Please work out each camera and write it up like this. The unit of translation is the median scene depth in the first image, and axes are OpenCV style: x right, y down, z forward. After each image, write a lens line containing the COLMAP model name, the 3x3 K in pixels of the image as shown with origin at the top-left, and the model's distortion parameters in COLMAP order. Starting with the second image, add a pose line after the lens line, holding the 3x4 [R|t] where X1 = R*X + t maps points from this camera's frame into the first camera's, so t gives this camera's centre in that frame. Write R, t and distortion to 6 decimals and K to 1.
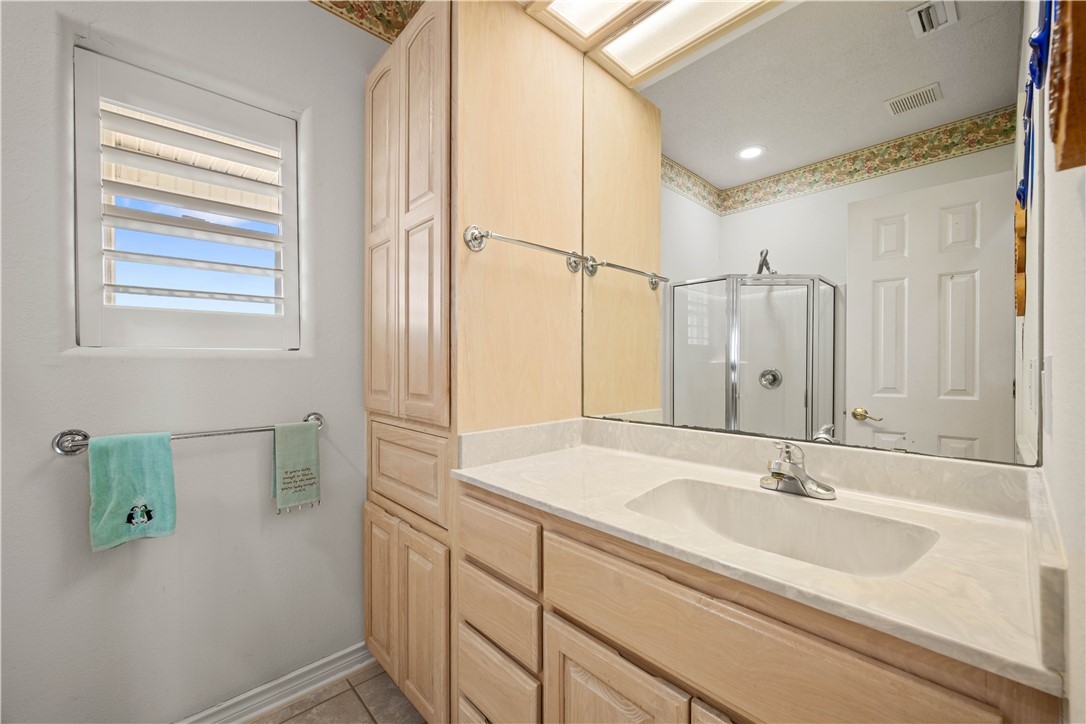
lens RADIAL K [[430.3, 0, 547.0], [0, 430.3, 366.2], [0, 0, 1]] dist [-0.000279, 0.000248]
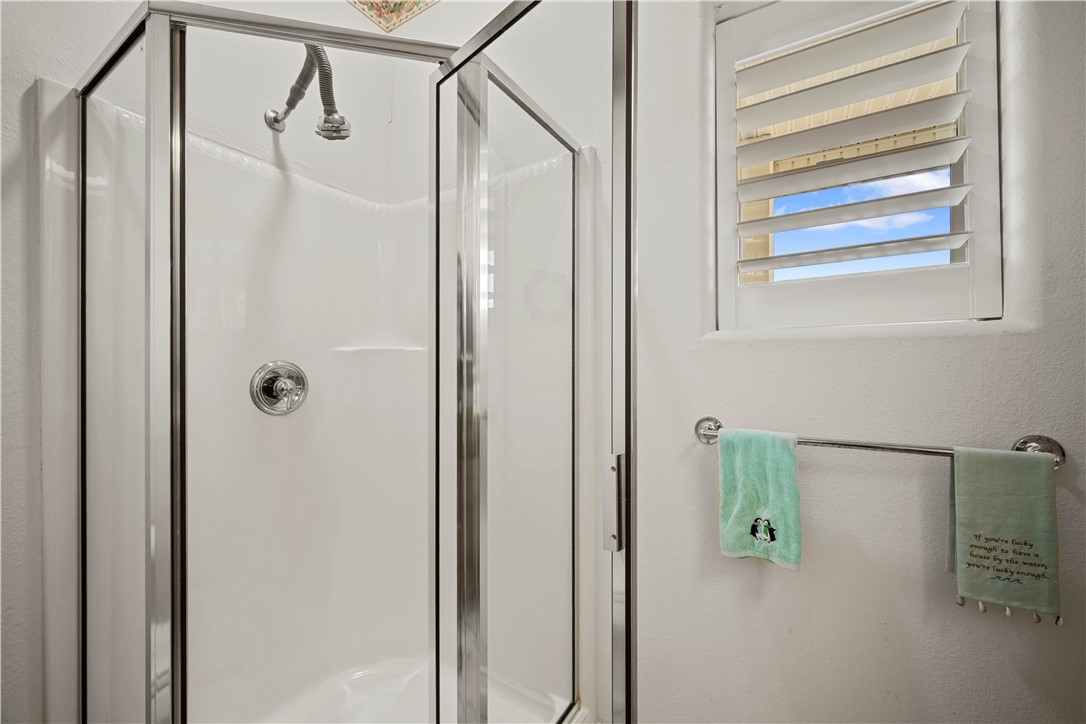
lens RADIAL K [[430.3, 0, 548.2], [0, 430.3, 365.8], [0, 0, 1]] dist [-0.000279, 0.000248]
pose [[0.268984, -0.001940, -0.963143, -0.265358], [-0.006382, 0.999972, -0.003796, 0.038317], [0.963123, 0.007168, 0.268964, 0.380929]]
